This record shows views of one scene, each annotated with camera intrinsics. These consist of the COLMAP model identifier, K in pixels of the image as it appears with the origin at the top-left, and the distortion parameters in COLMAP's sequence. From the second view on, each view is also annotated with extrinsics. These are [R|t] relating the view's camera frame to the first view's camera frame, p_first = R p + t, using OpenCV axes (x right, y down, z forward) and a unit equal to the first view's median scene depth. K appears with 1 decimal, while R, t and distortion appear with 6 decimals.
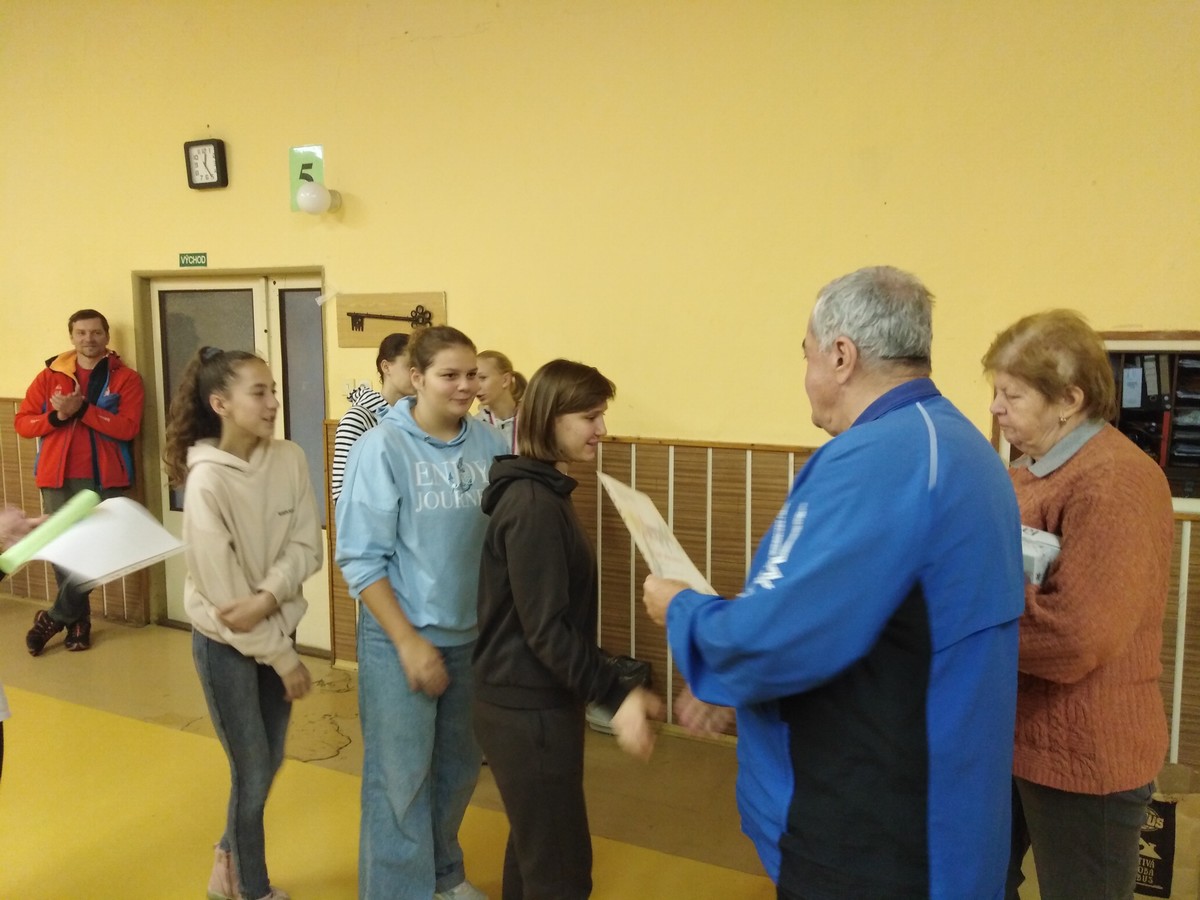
lens RADIAL K [[898.2, 0, 600.0], [0, 898.2, 450.0], [0, 0, 1]] dist [0.001472, -0.000192]
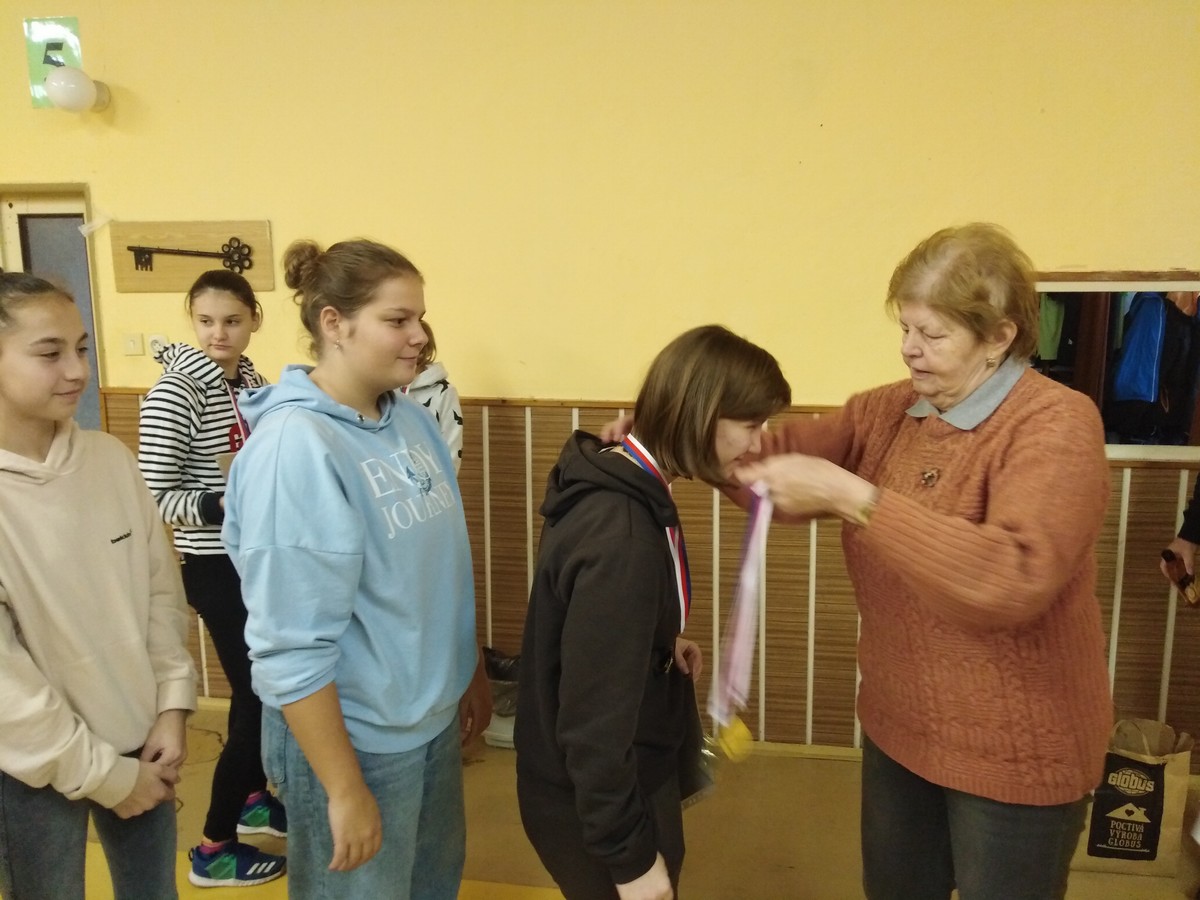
lens RADIAL K [[858.9, 0, 600.0], [0, 858.9, 450.0], [0, 0, 1]] dist [-0.004975, 0.003943]
pose [[0.959218, -0.048955, 0.278396, -0.125652], [0.033655, 0.997662, 0.059476, -0.012605], [-0.280657, -0.047681, 0.958623, 0.213893]]
